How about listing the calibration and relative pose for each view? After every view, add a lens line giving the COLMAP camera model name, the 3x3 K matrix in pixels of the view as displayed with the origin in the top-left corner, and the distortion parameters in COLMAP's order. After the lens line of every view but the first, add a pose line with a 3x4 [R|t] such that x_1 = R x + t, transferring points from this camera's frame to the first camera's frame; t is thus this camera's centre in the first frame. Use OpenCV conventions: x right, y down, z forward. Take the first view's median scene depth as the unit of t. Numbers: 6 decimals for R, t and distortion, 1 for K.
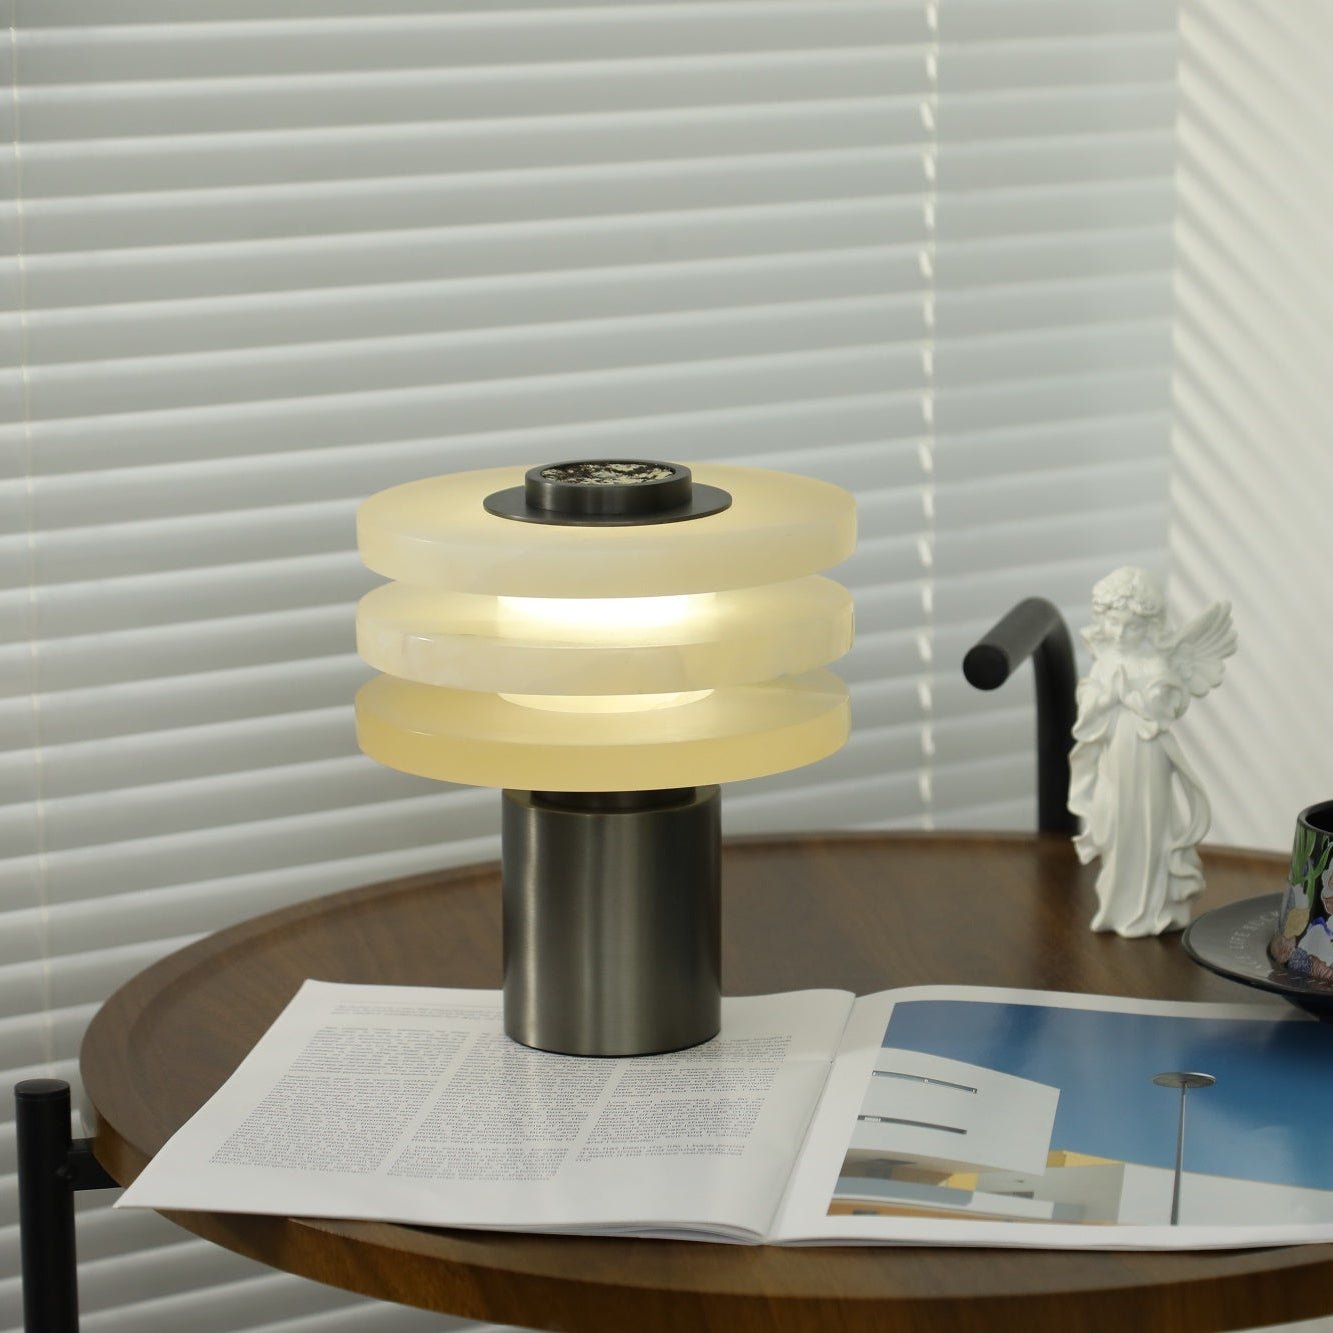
lens RADIAL K [[4604.5, 0, 938.6], [0, 4604.5, 734.4], [0, 0, 1]] dist [0.014082, 0.000000]
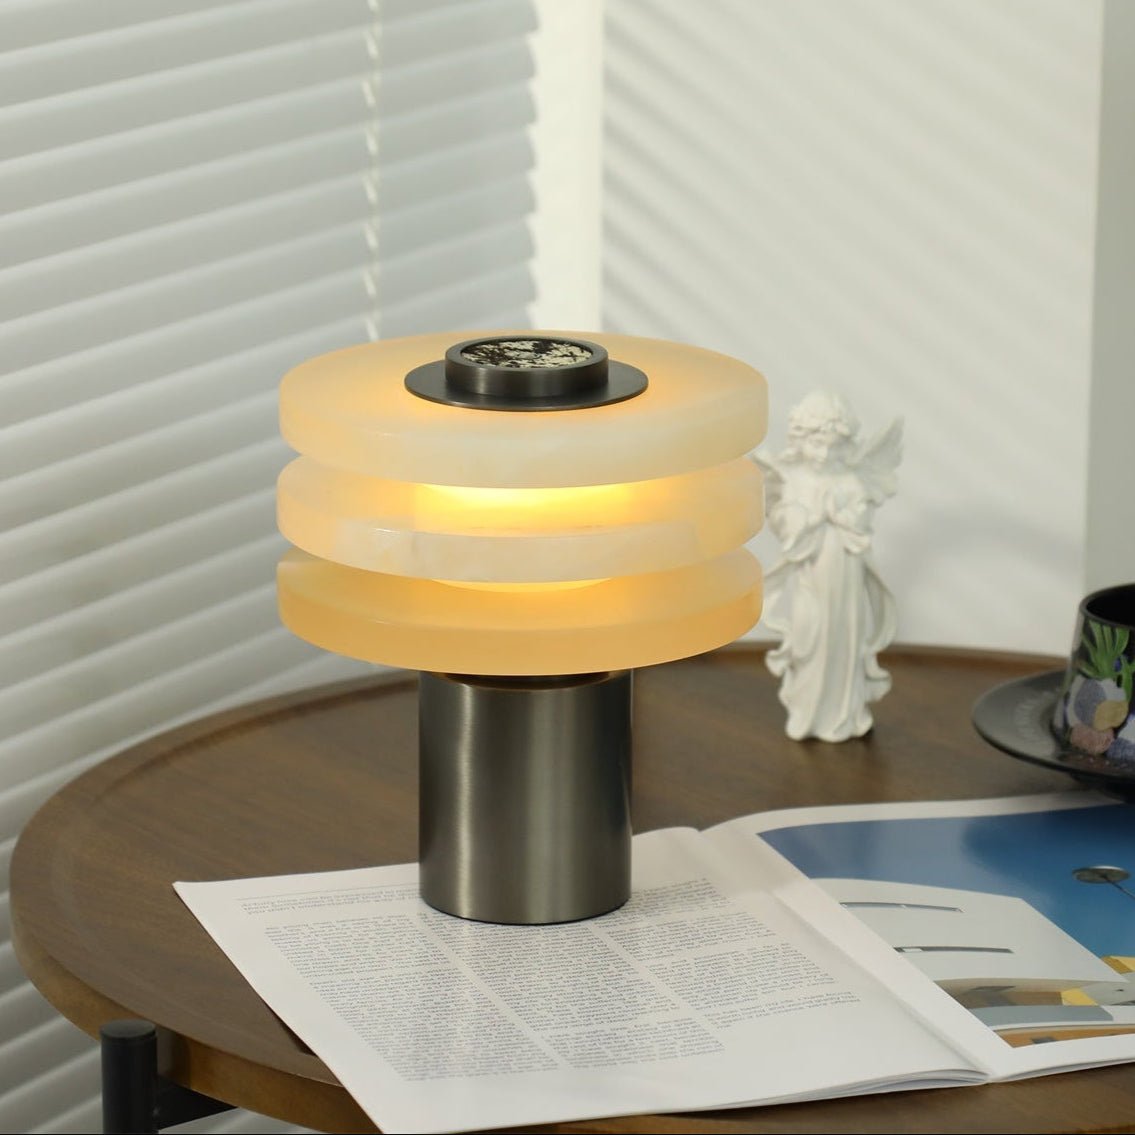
lens RADIAL K [[4784.8, 0, 572.4], [0, 4784.8, 569.0], [0, 0, 1]] dist [0.000045, 0.000000]
pose [[0.915538, -0.100884, 0.389375, -0.468423], [0.085327, 0.994716, 0.057094, -0.067390], [-0.393077, -0.019047, 0.919308, 0.023466]]
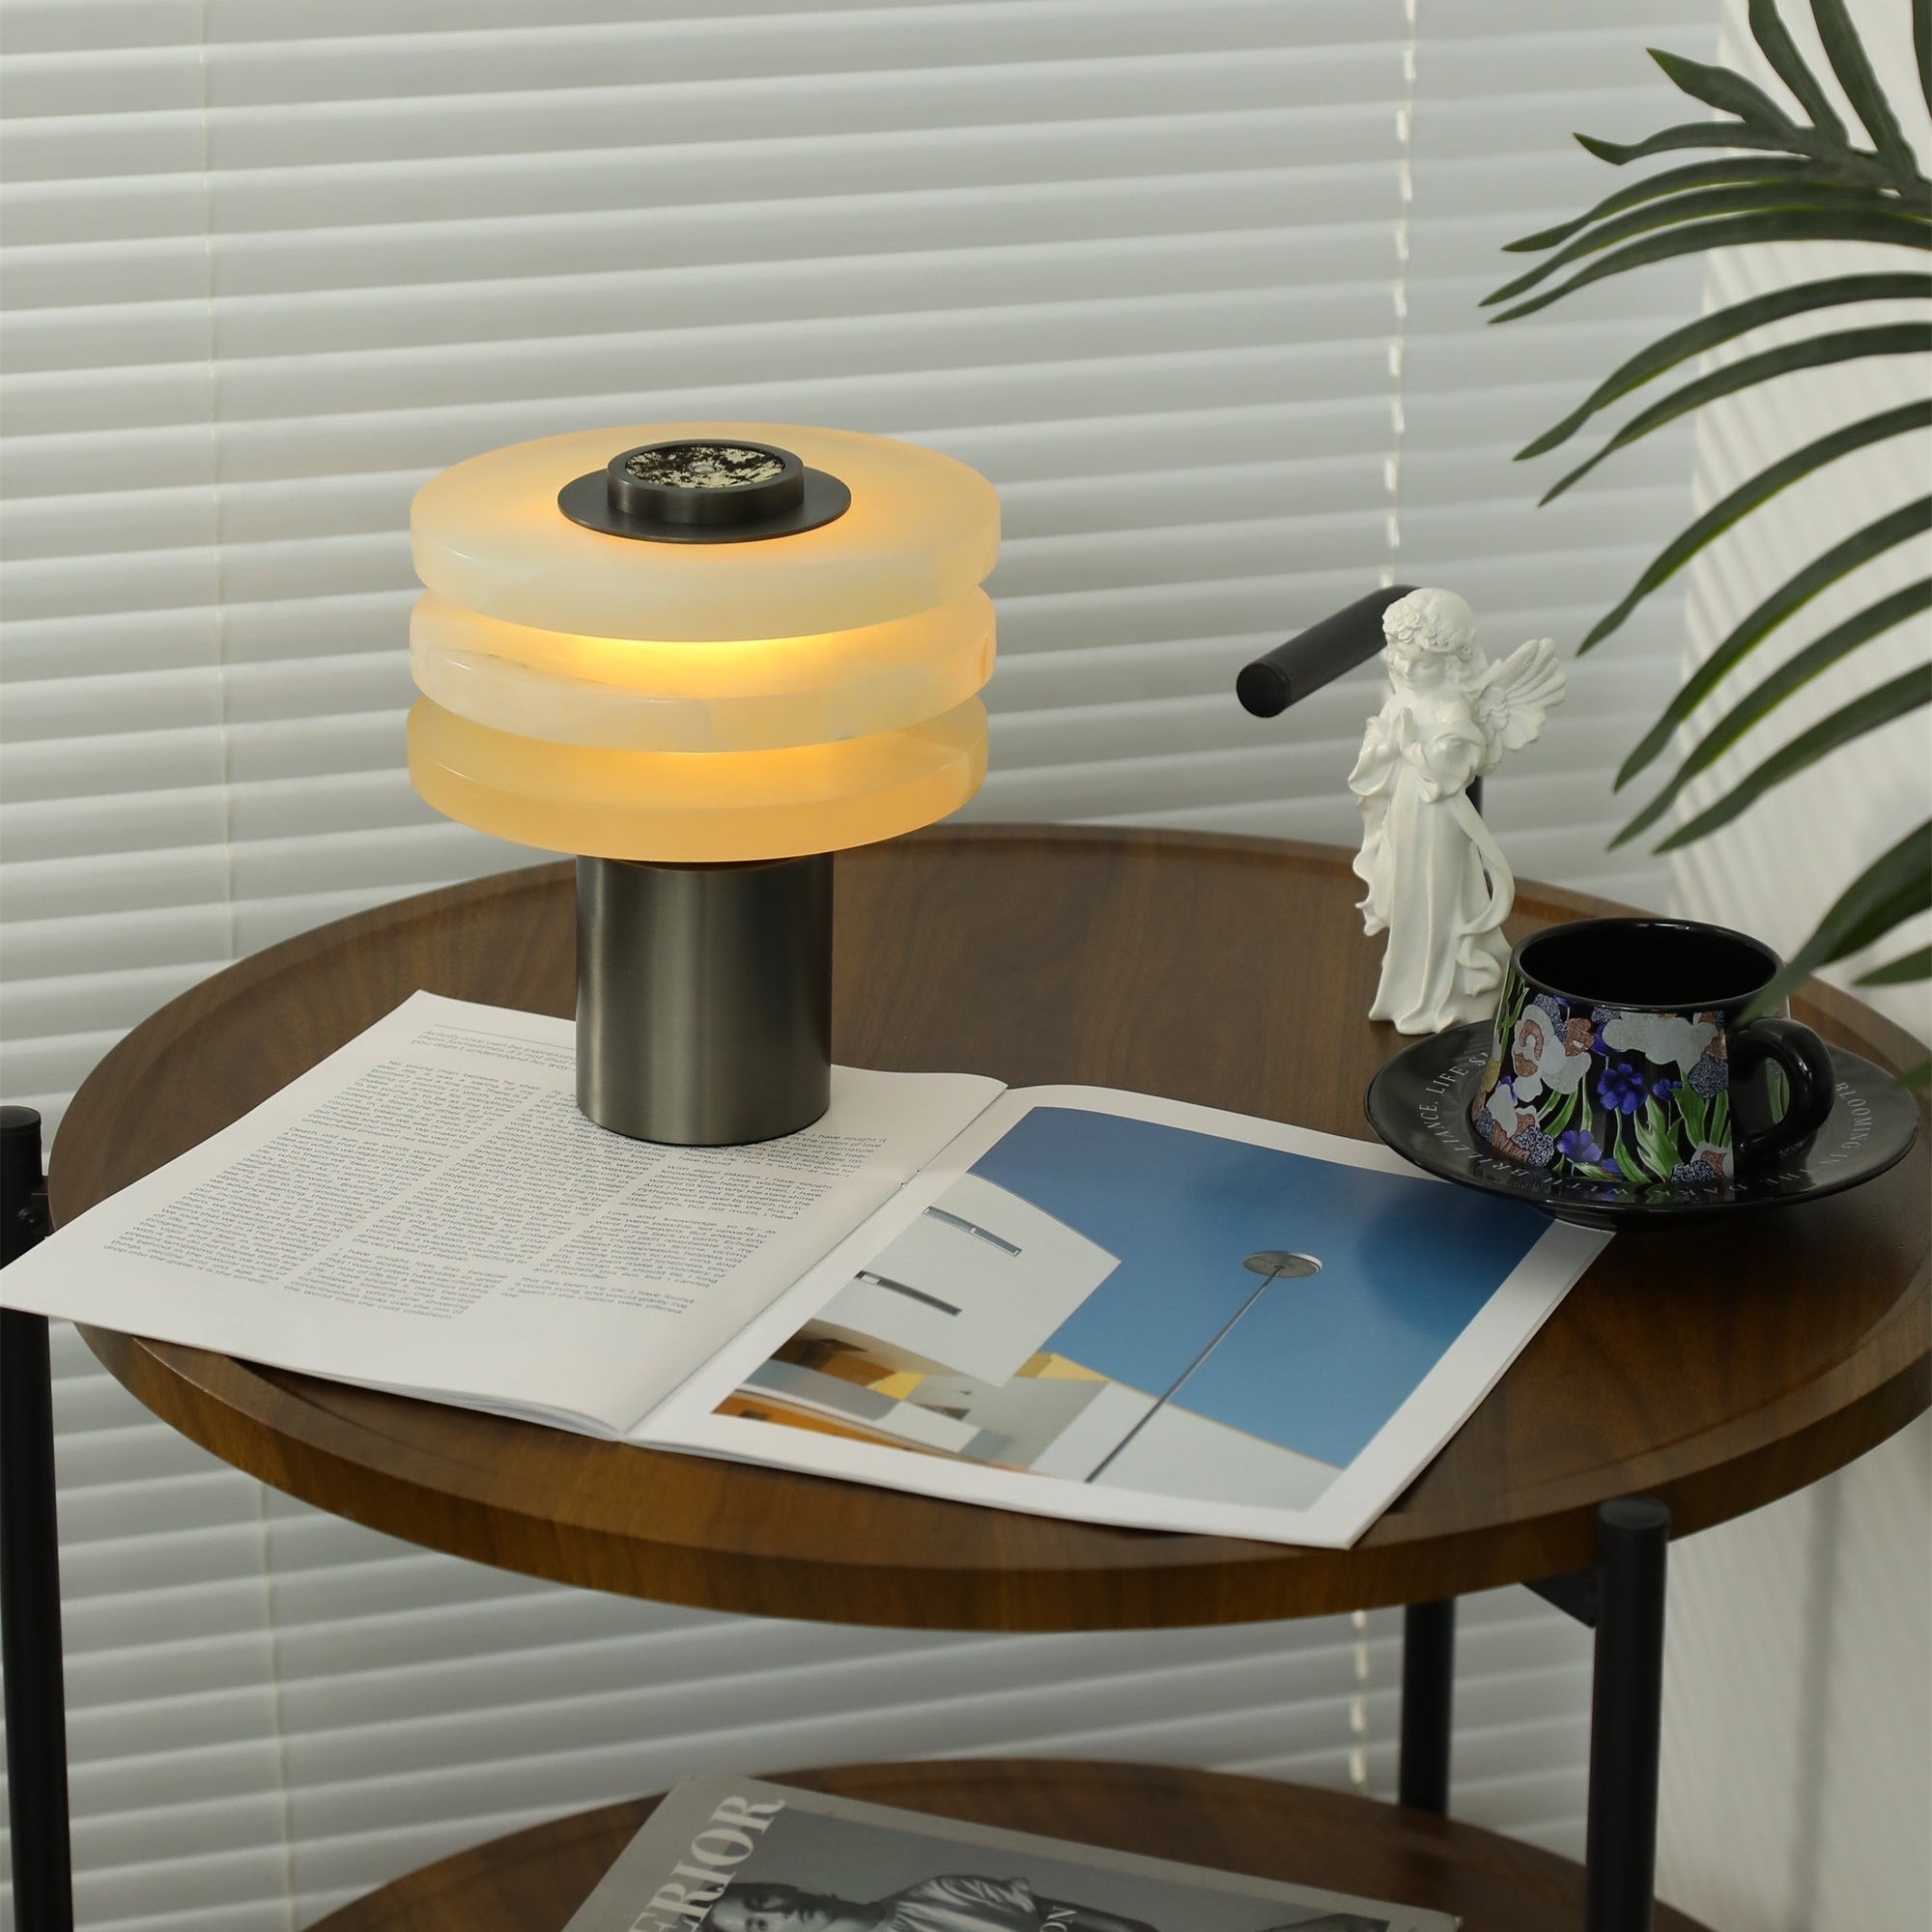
lens RADIAL K [[5881.4, 0, 926.4], [0, 5881.4, 807.8], [0, 0, 1]] dist [0.043128, 0.000000]
pose [[0.951668, 0.104542, -0.288787, 0.279378], [-0.072468, 0.990170, 0.119635, -0.124137], [0.298455, -0.092925, 0.949889, -0.019693]]
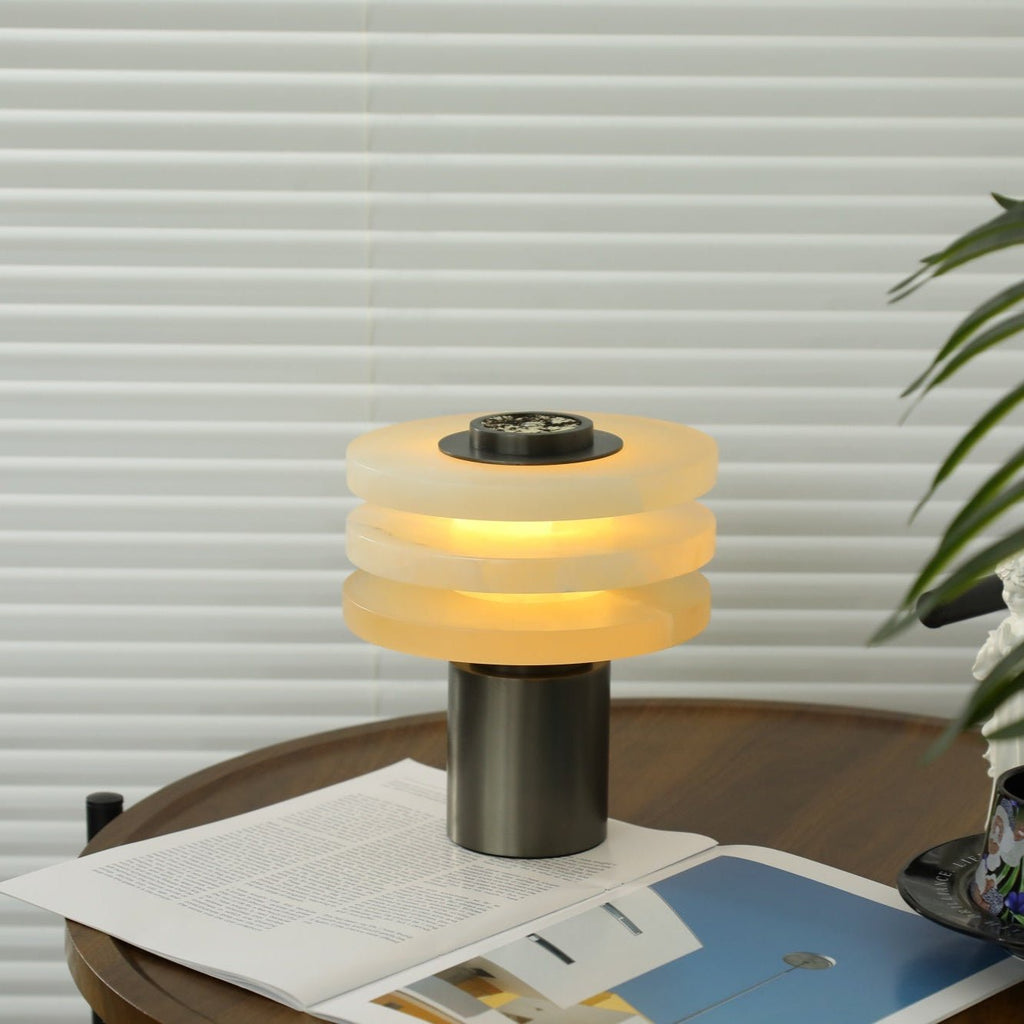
lens RADIAL K [[2974.0, 0, 485.3], [0, 2974.0, 550.6], [0, 0, 1]] dist [0.088608, 0.000000]
pose [[0.792102, 0.130515, -0.596272, 0.432935], [-0.122959, 0.990965, 0.053565, -0.064602], [0.597876, 0.030888, 0.800994, 0.288124]]
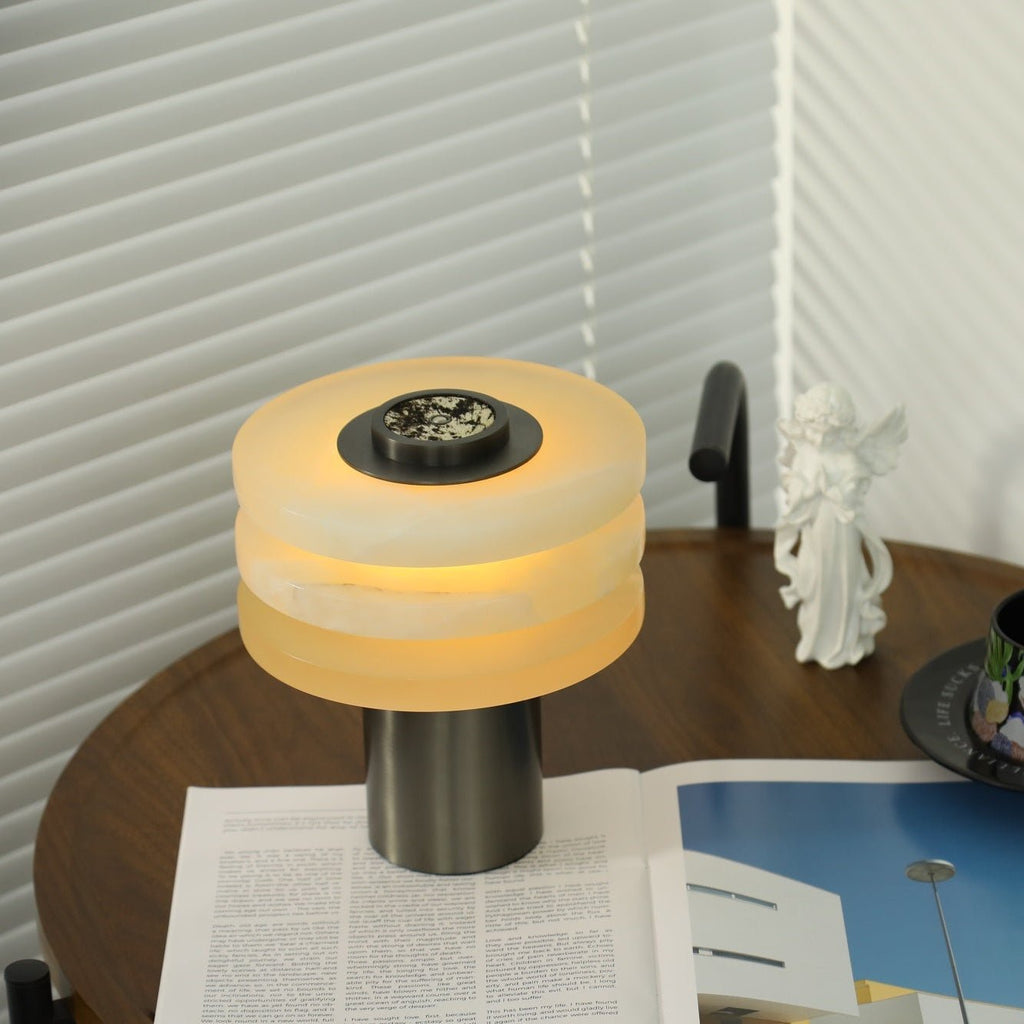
lens RADIAL K [[3742.3, 0, 727.6], [0, 3742.3, 565.1], [0, 0, 1]] dist [0.061266, 0.000000]
pose [[0.989542, -0.071989, 0.125000, -0.119874], [0.039772, 0.969138, 0.243291, -0.249388], [-0.138657, -0.235775, 0.961865, 0.036369]]
